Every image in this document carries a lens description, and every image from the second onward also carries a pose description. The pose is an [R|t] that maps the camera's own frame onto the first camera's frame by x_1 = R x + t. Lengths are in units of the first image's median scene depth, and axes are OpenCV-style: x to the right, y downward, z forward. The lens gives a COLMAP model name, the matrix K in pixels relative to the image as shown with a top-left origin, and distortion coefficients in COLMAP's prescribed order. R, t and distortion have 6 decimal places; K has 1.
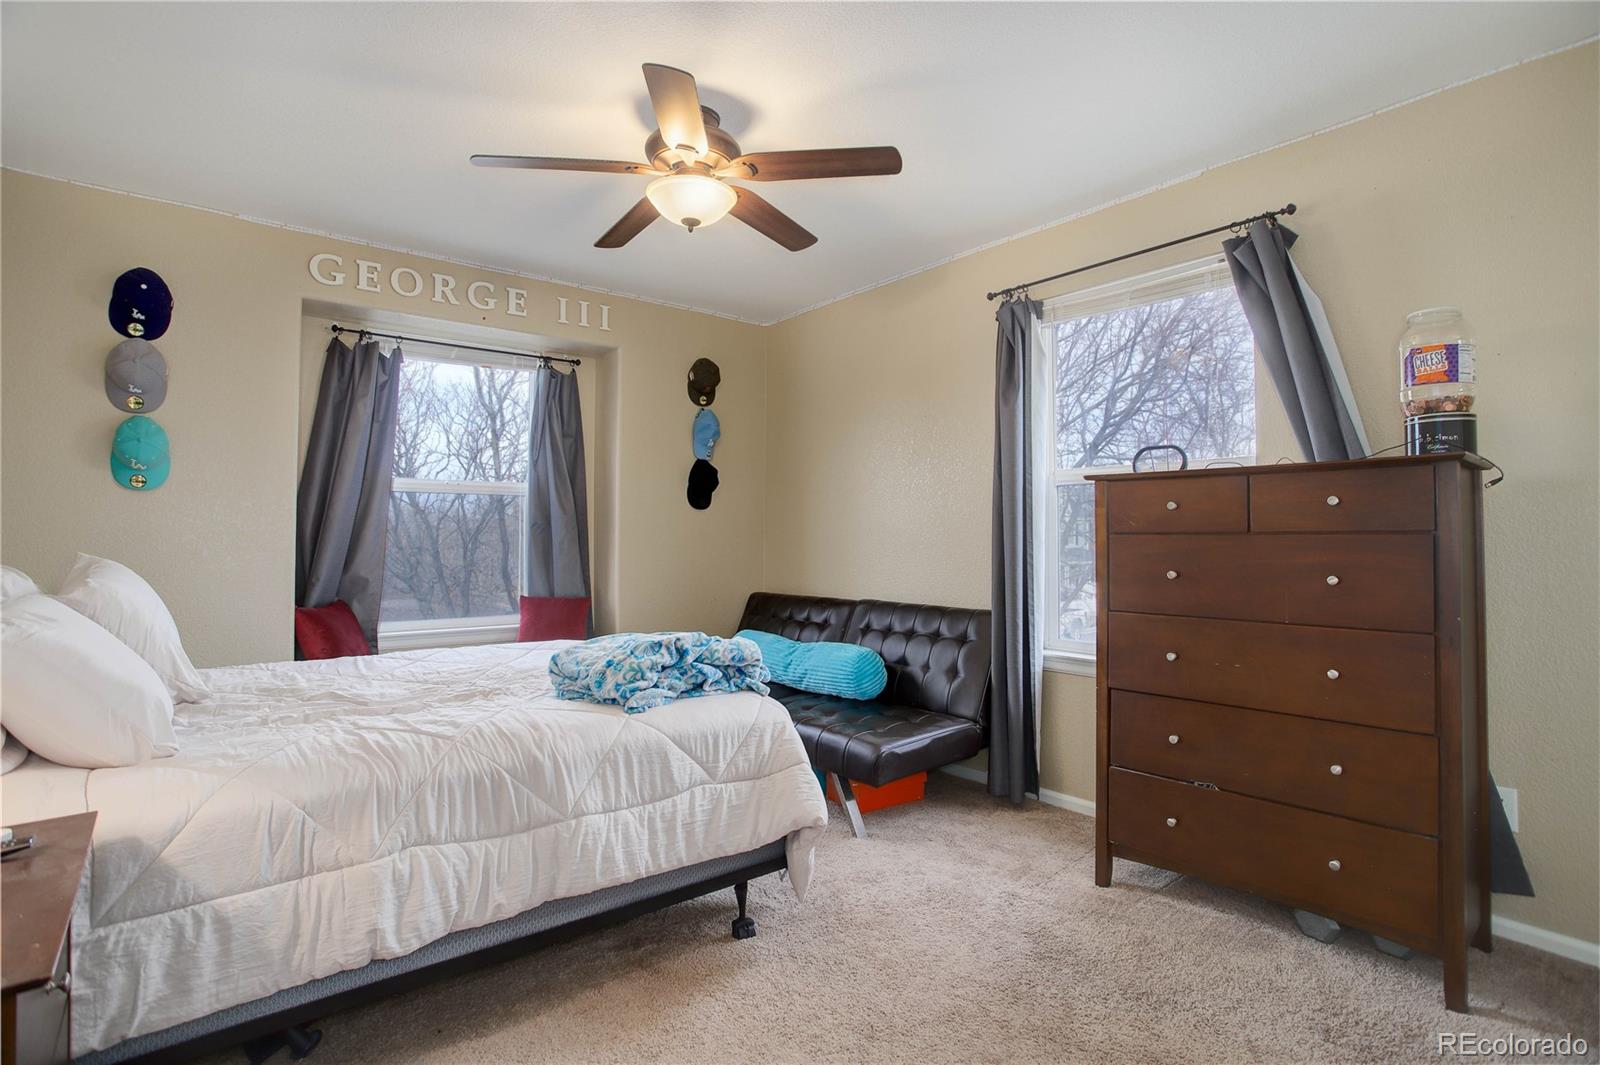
lens RADIAL K [[780.3, 0, 801.3], [0, 780.3, 529.1], [0, 0, 1]] dist [-0.033677, 0.003253]
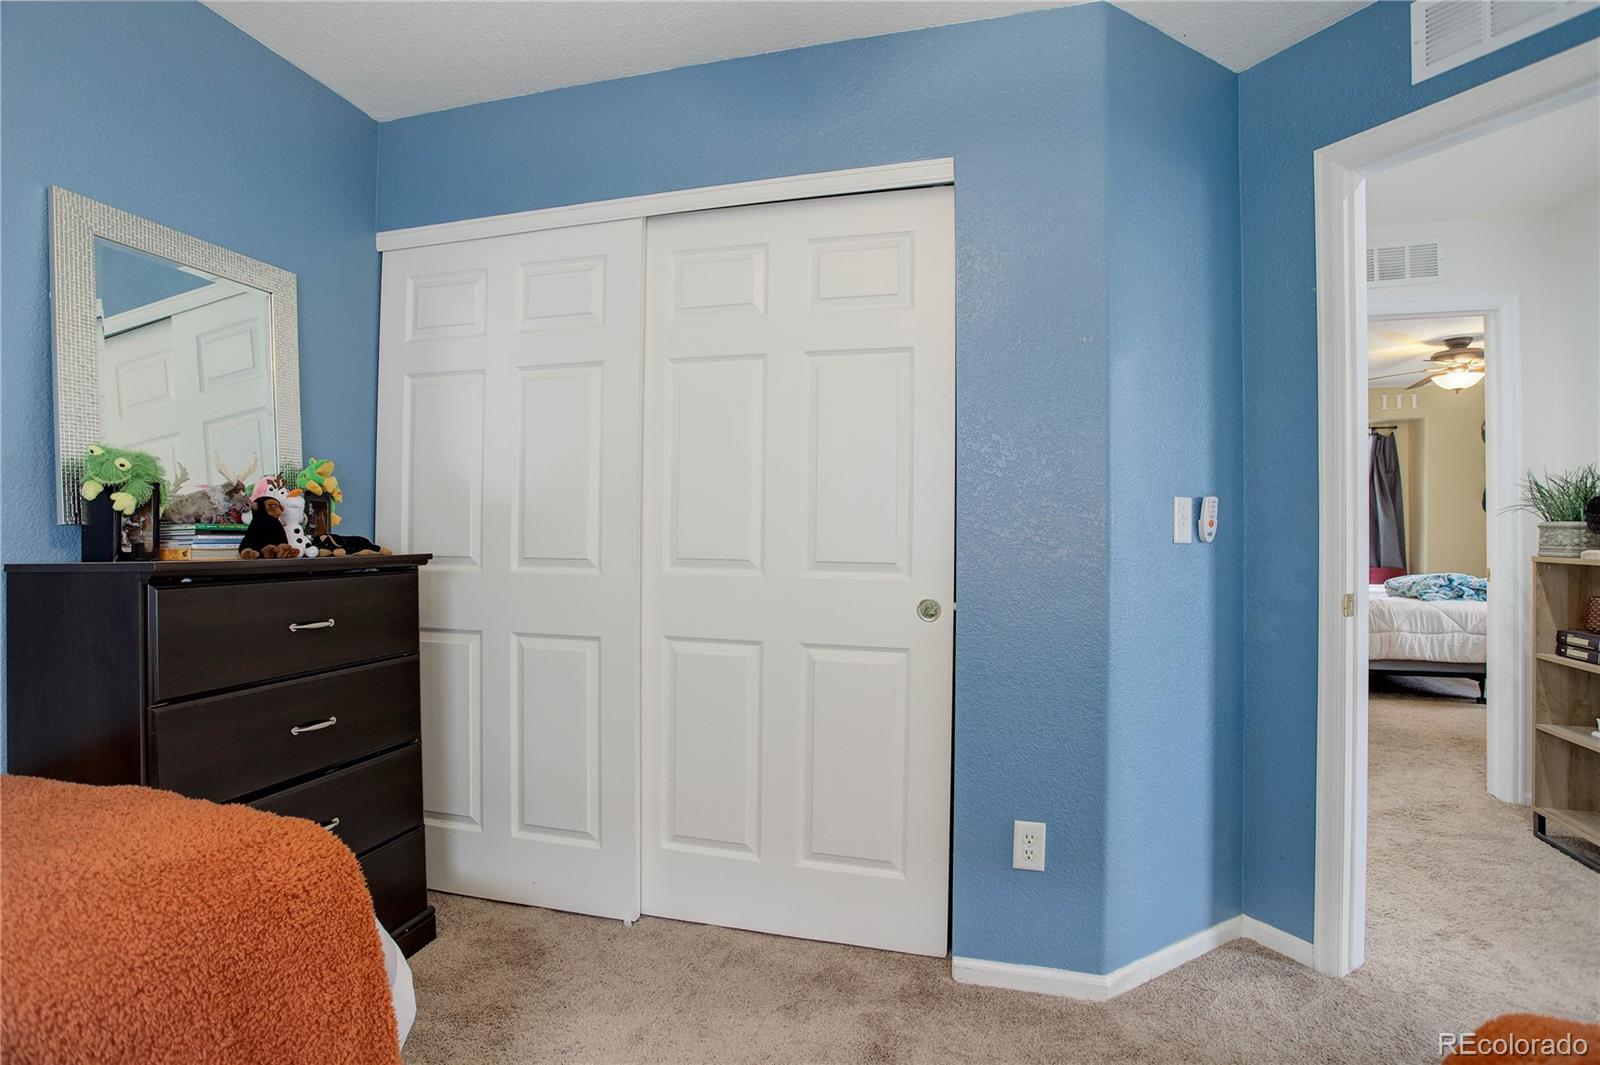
lens RADIAL K [[780.3, 0, 791.9], [0, 780.3, 533.2], [0, 0, 1]] dist [-0.033677, 0.003253]
pose [[0.587753, -0.001397, -0.809039, 0.542947], [0.005099, 0.999985, 0.001978, 0.001117], [0.809025, -0.005288, 0.587751, -1.977567]]
